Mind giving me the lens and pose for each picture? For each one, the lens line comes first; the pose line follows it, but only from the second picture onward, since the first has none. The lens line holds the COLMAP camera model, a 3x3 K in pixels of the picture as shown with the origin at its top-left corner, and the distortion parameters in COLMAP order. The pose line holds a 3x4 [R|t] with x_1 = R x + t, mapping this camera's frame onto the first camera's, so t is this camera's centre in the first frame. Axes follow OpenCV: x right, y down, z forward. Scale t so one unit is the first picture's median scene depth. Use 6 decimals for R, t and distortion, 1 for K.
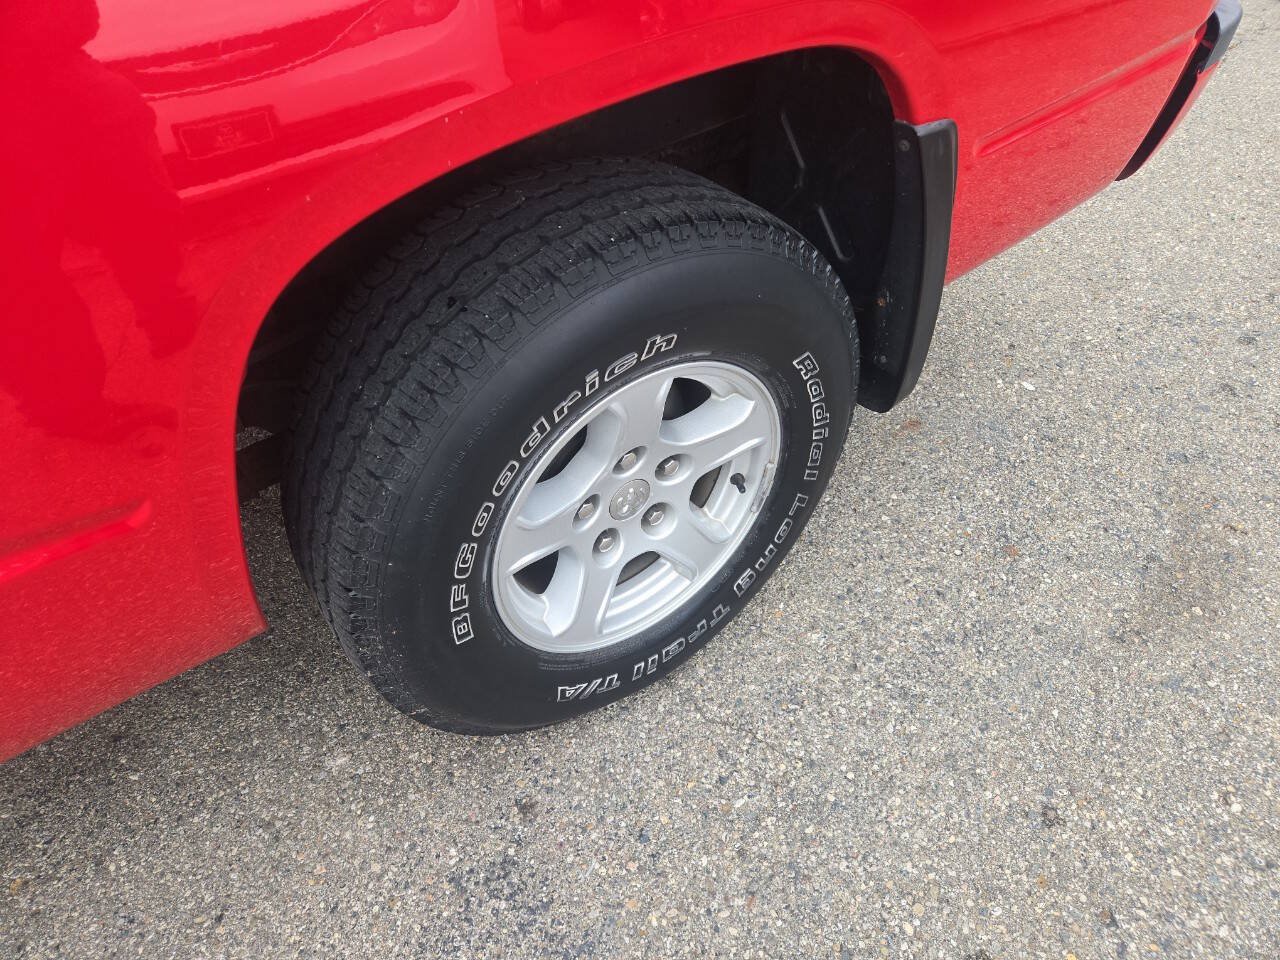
lens RADIAL K [[853.3, 0, 634.2], [0, 853.3, 480.4], [0, 0, 1]] dist [0.055326, -0.037377]
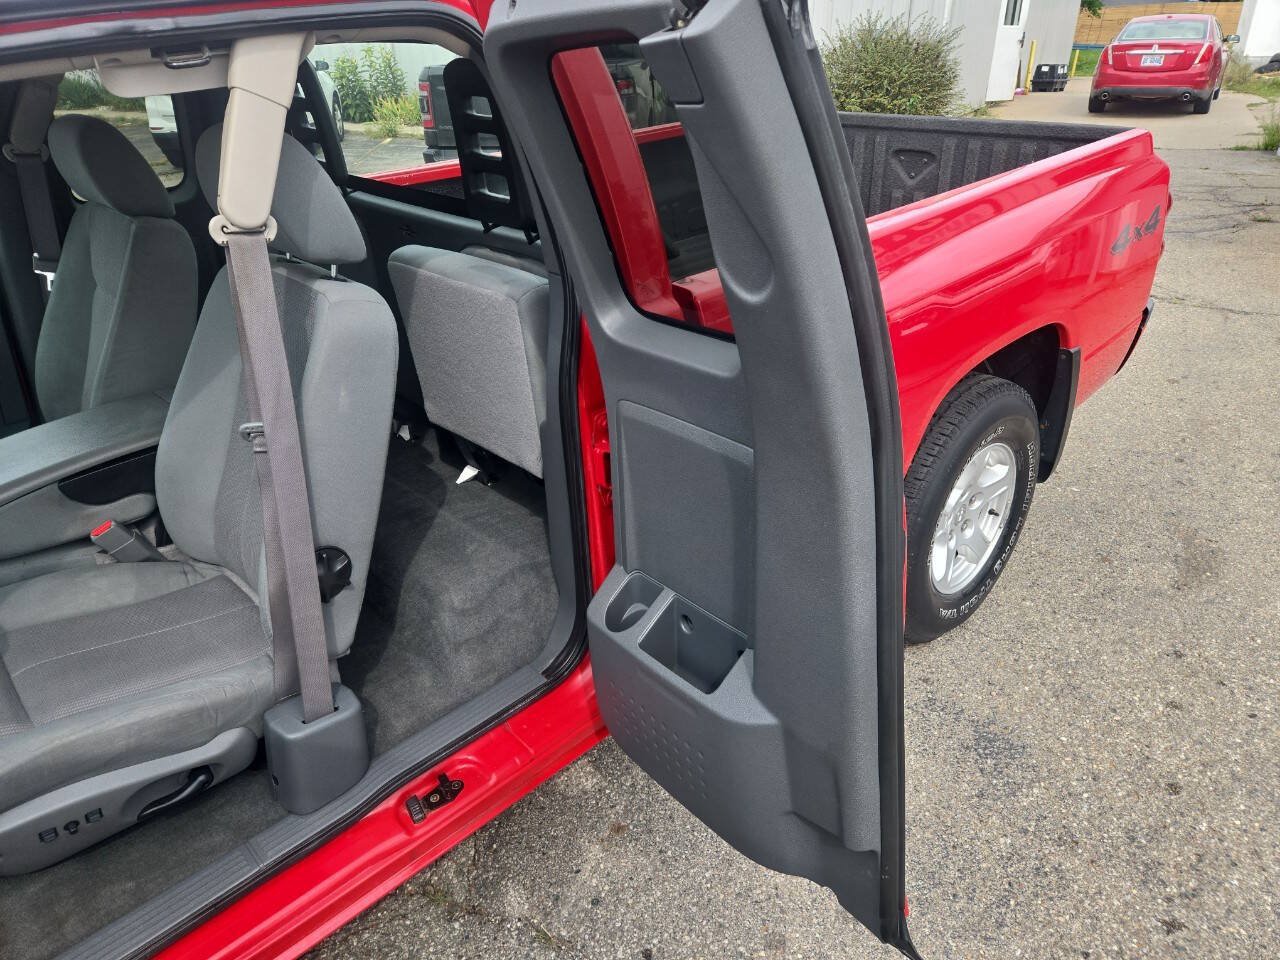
lens RADIAL K [[853.3, 0, 634.8], [0, 853.3, 475.4], [0, 0, 1]] dist [0.055326, -0.037377]
pose [[0.991435, -0.059719, 0.116149, -0.969948], [0.090829, 0.954325, -0.284630, 0.428323], [-0.093846, 0.292742, 0.951575, -0.925609]]
